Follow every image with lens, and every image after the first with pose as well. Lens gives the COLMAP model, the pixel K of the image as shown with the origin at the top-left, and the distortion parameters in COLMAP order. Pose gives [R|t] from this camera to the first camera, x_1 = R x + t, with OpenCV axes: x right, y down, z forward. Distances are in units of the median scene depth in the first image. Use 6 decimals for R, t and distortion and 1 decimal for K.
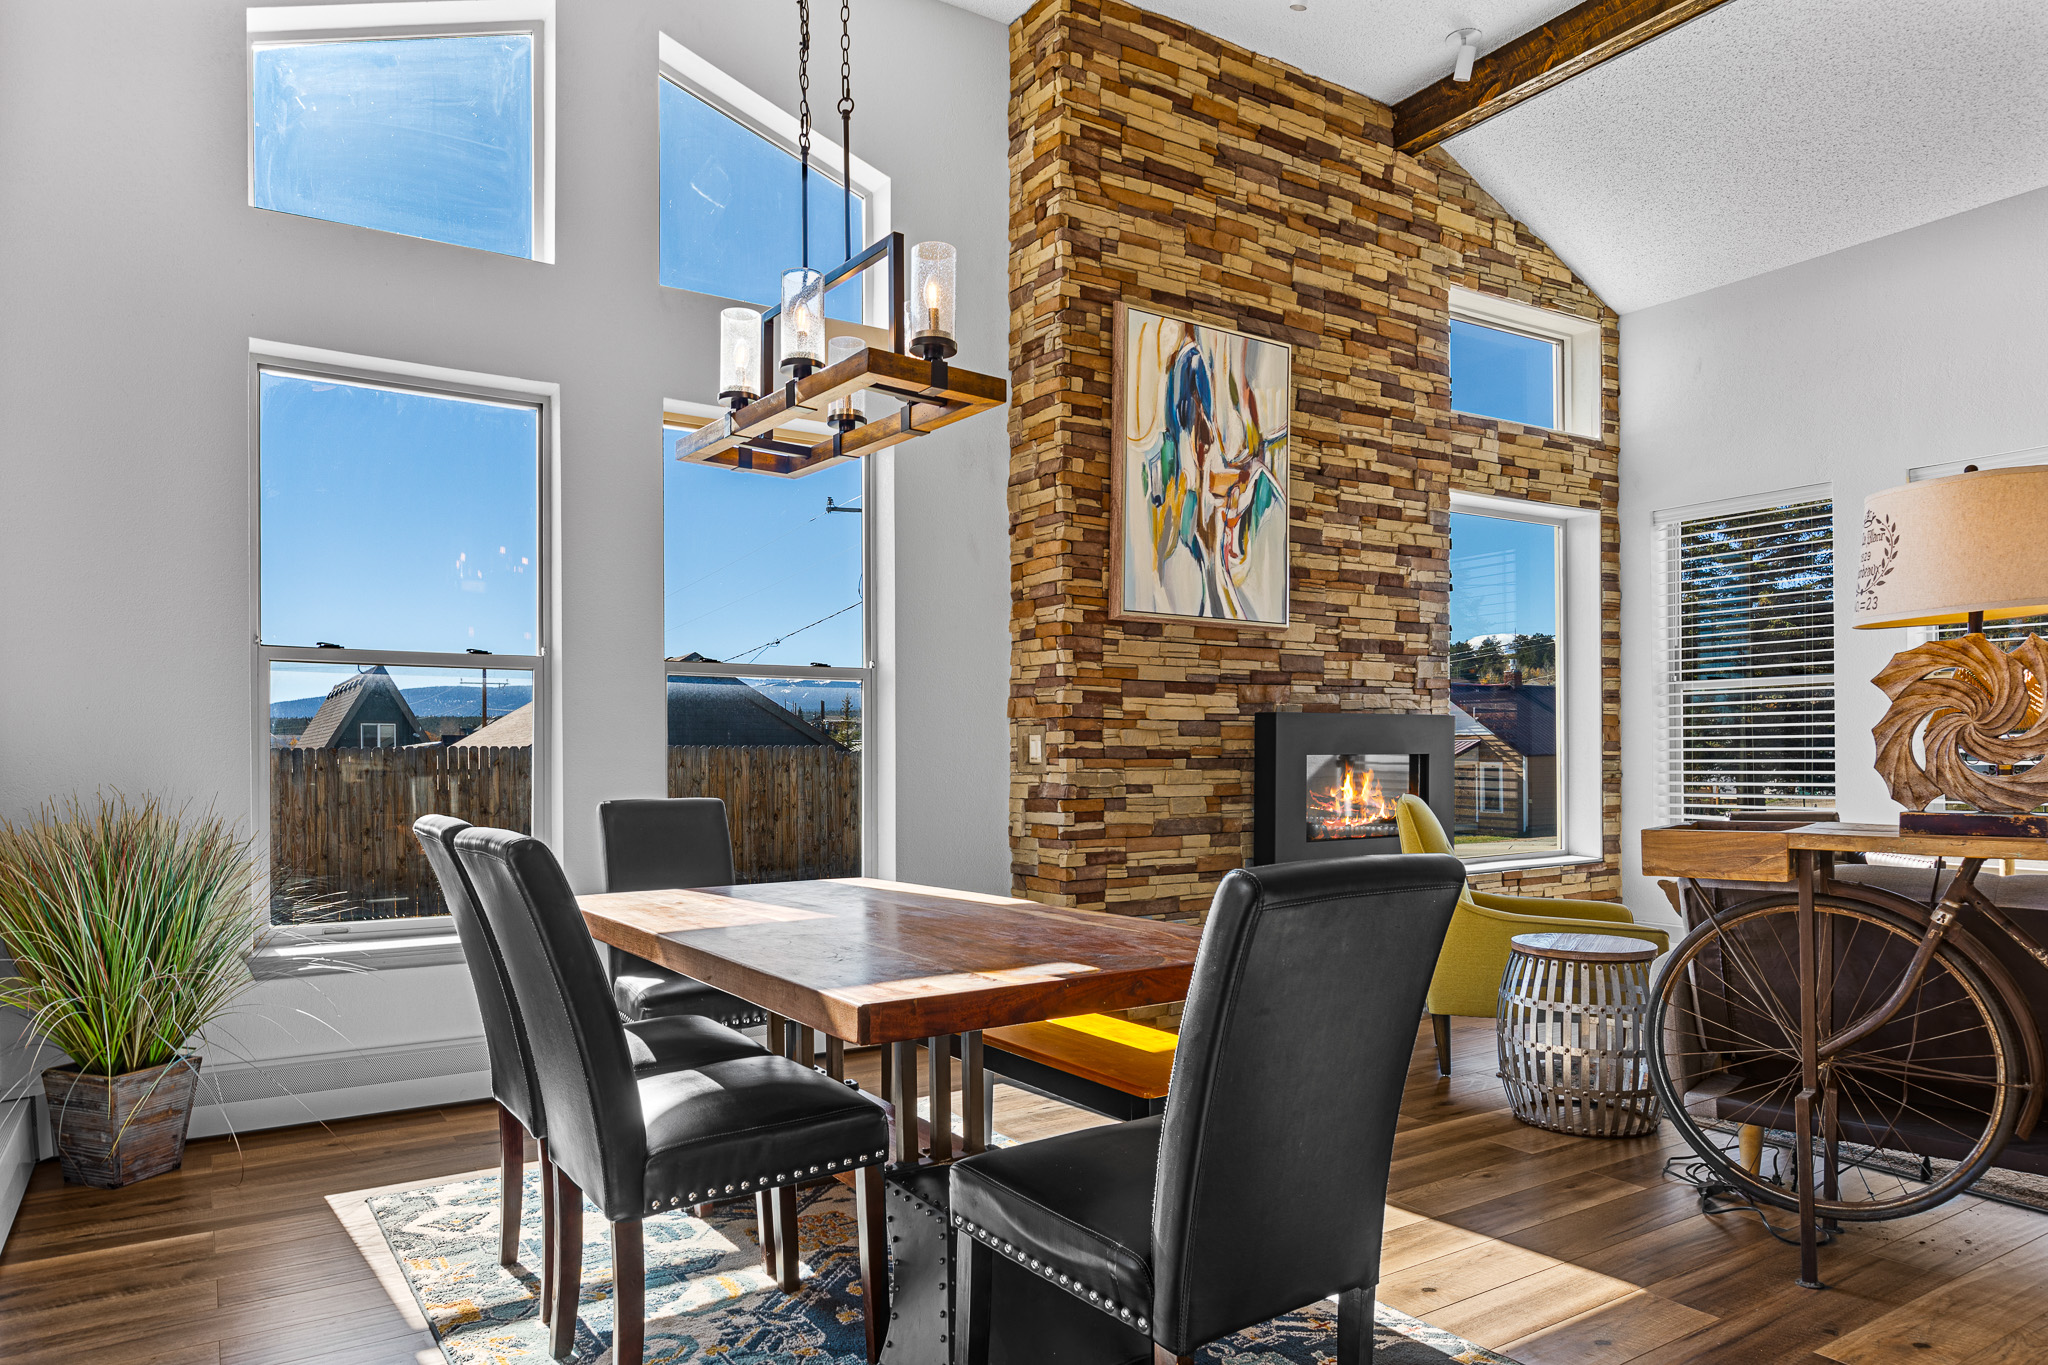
lens RADIAL K [[1288.0, 0, 1022.9], [0, 1288.0, 758.5], [0, 0, 1]] dist [0.004718, -0.006132]
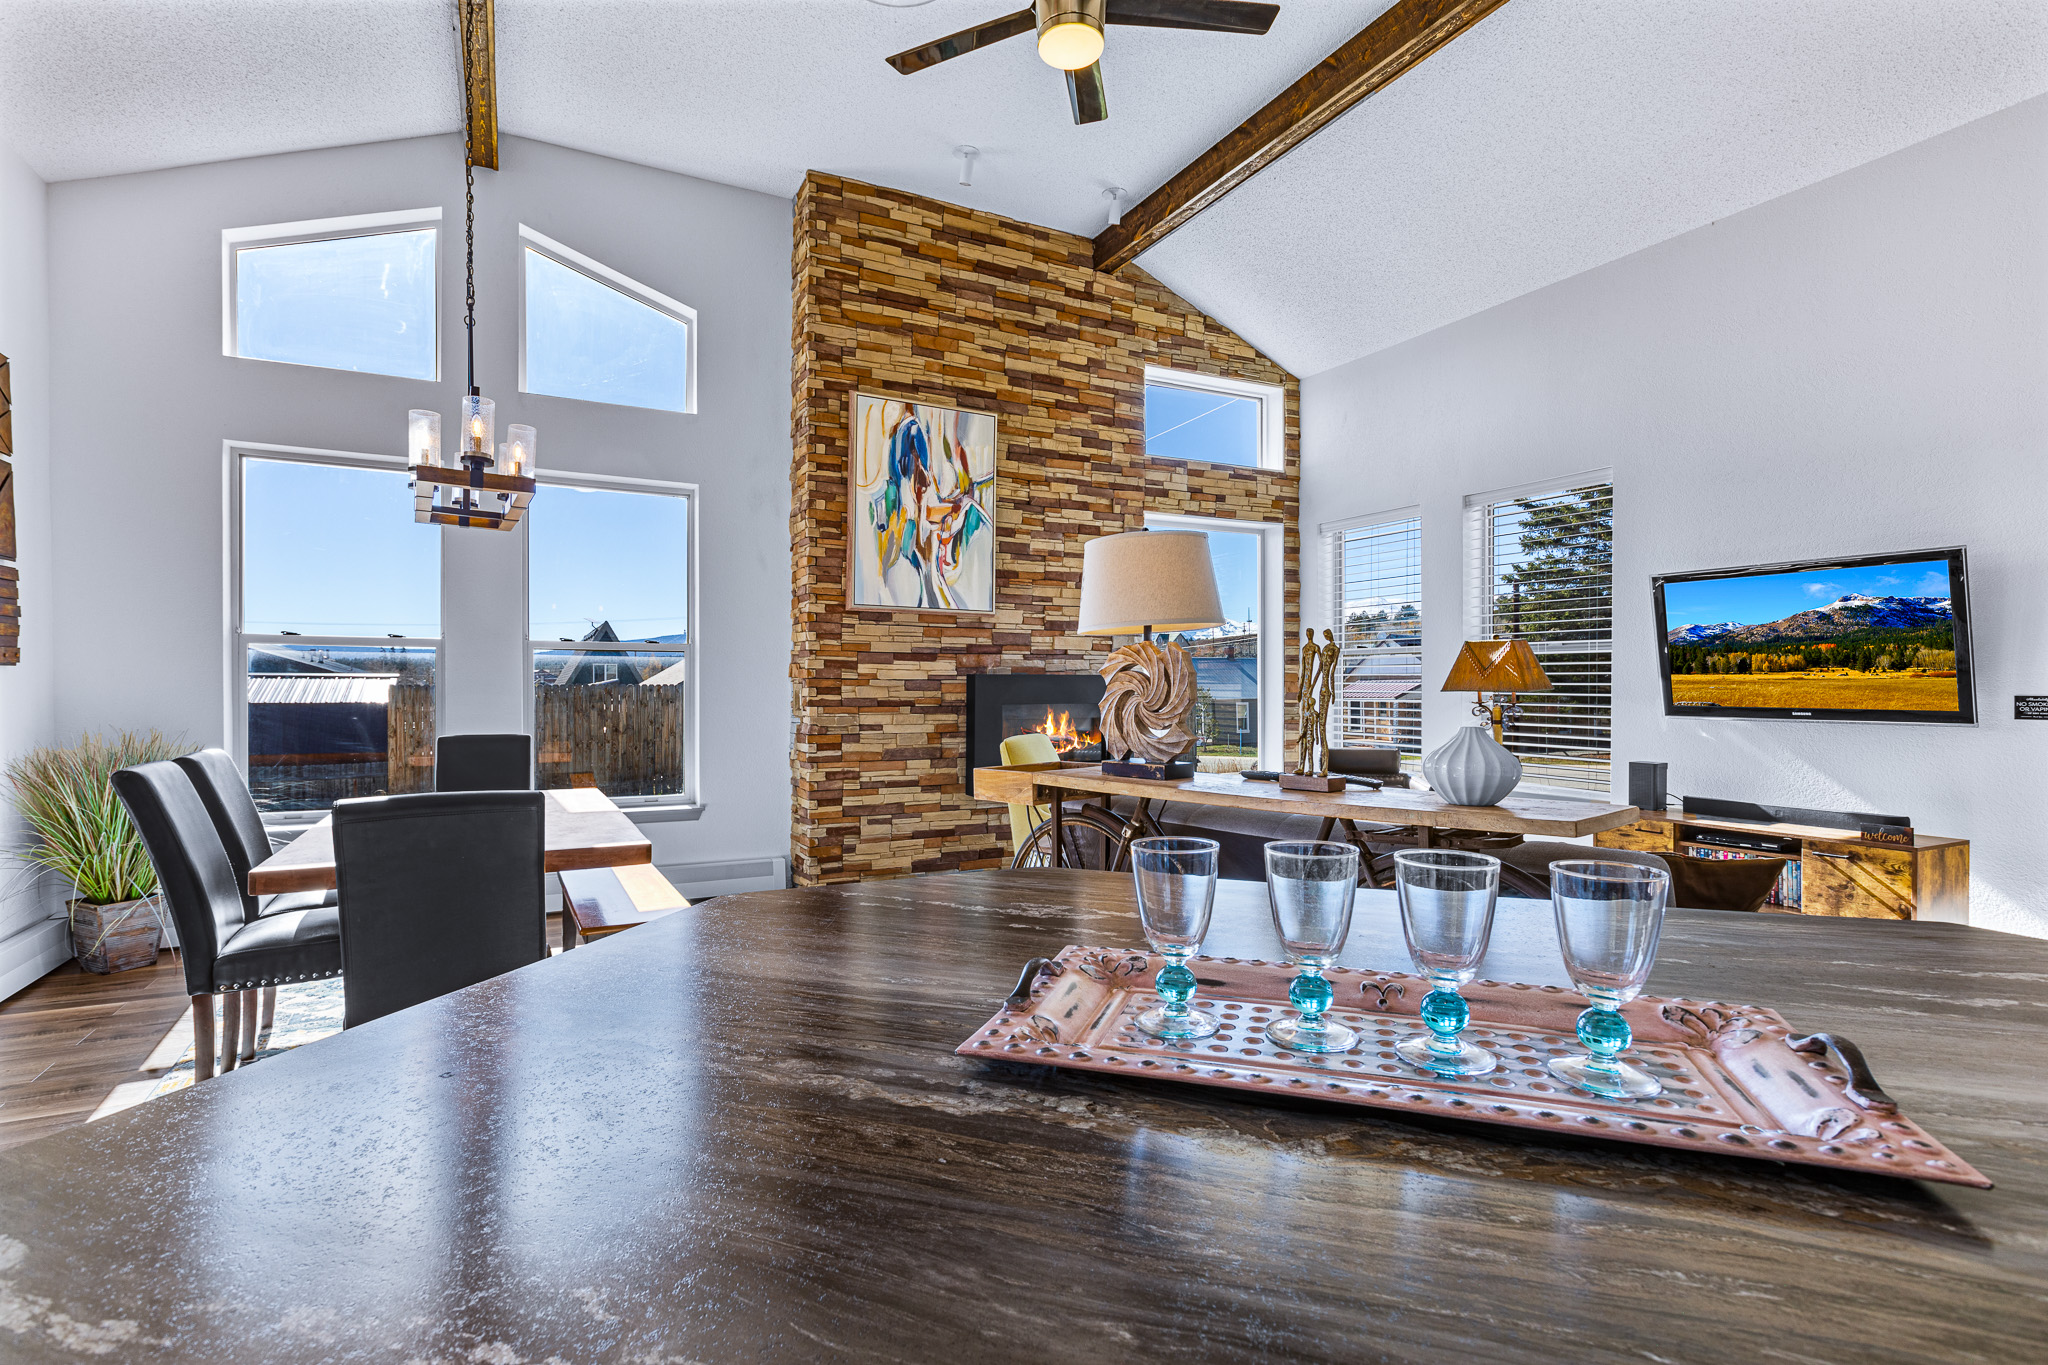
lens RADIAL K [[985.7, 0, 1032.2], [0, 985.7, 695.7], [0, 0, 1]] dist [-0.004090, 0.000923]
pose [[0.996178, 0.004424, -0.087231, 0.348283], [-0.004128, 0.999985, 0.003573, -0.015911], [0.087245, -0.003199, 0.996182, -0.078340]]
